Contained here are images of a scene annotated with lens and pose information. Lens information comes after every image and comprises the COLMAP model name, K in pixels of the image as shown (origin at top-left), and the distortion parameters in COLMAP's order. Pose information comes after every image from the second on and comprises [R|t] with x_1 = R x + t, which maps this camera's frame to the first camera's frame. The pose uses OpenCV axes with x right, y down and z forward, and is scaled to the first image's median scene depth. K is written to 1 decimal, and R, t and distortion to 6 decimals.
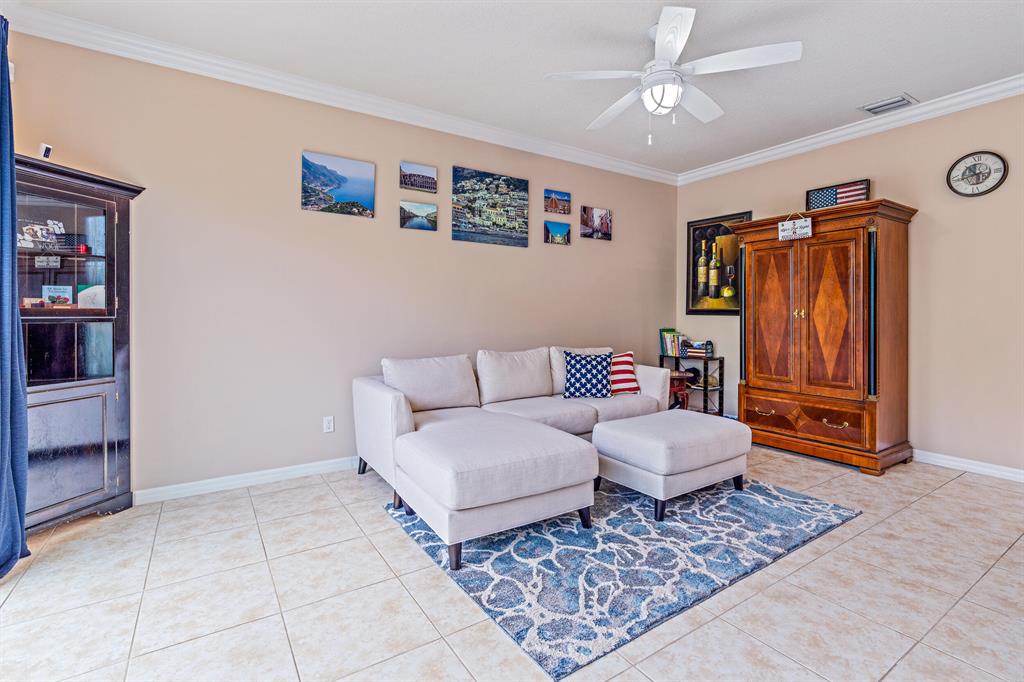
lens RADIAL K [[466.7, 0, 501.5], [0, 466.7, 323.0], [0, 0, 1]] dist [-0.002247, 0.002892]
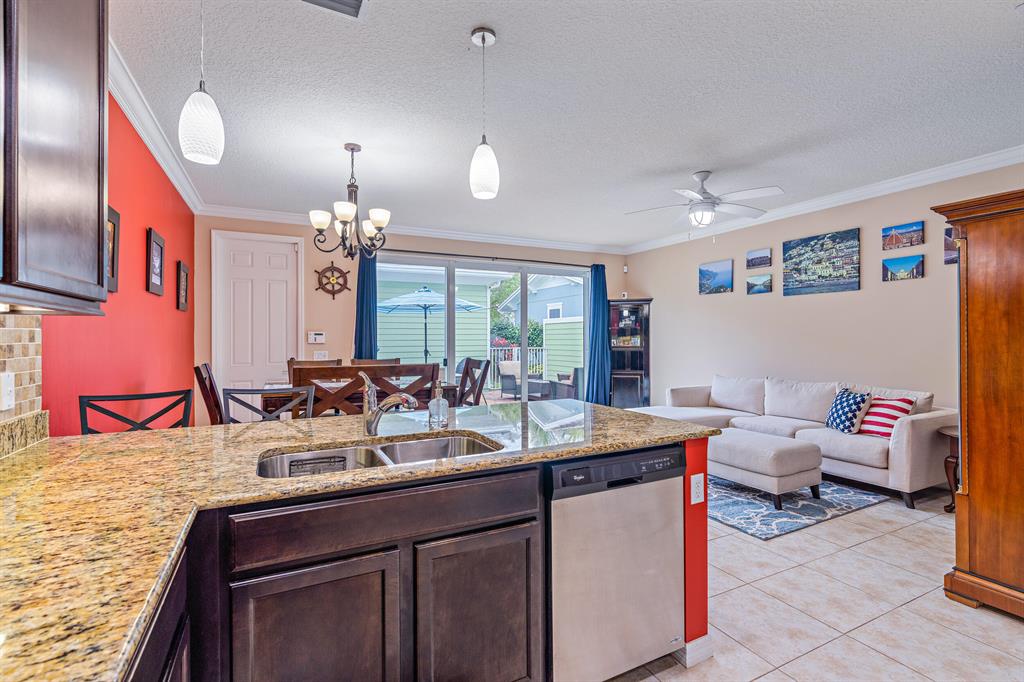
lens RADIAL K [[466.7, 0, 508.4], [0, 466.7, 338.6], [0, 0, 1]] dist [-0.002247, 0.002892]
pose [[-0.108468, 0.000904, -0.994100, 1.777343], [-0.013298, 0.999909, 0.002360, -0.061574], [0.994011, 0.013476, -0.108446, 0.465525]]
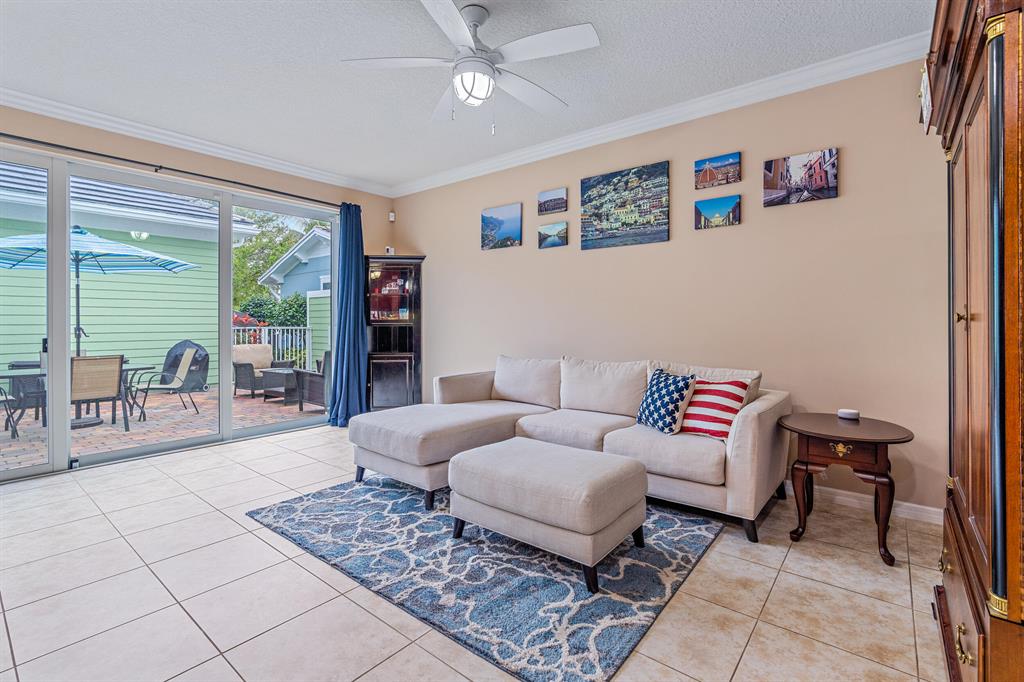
lens RADIAL K [[466.7, 0, 514.1], [0, 466.7, 328.0], [0, 0, 1]] dist [-0.002247, 0.002892]
pose [[0.316908, 0.011811, -0.948383, 1.116285], [-0.016132, 0.999845, 0.007062, -0.011881], [0.948319, 0.013062, 0.317049, 0.702259]]
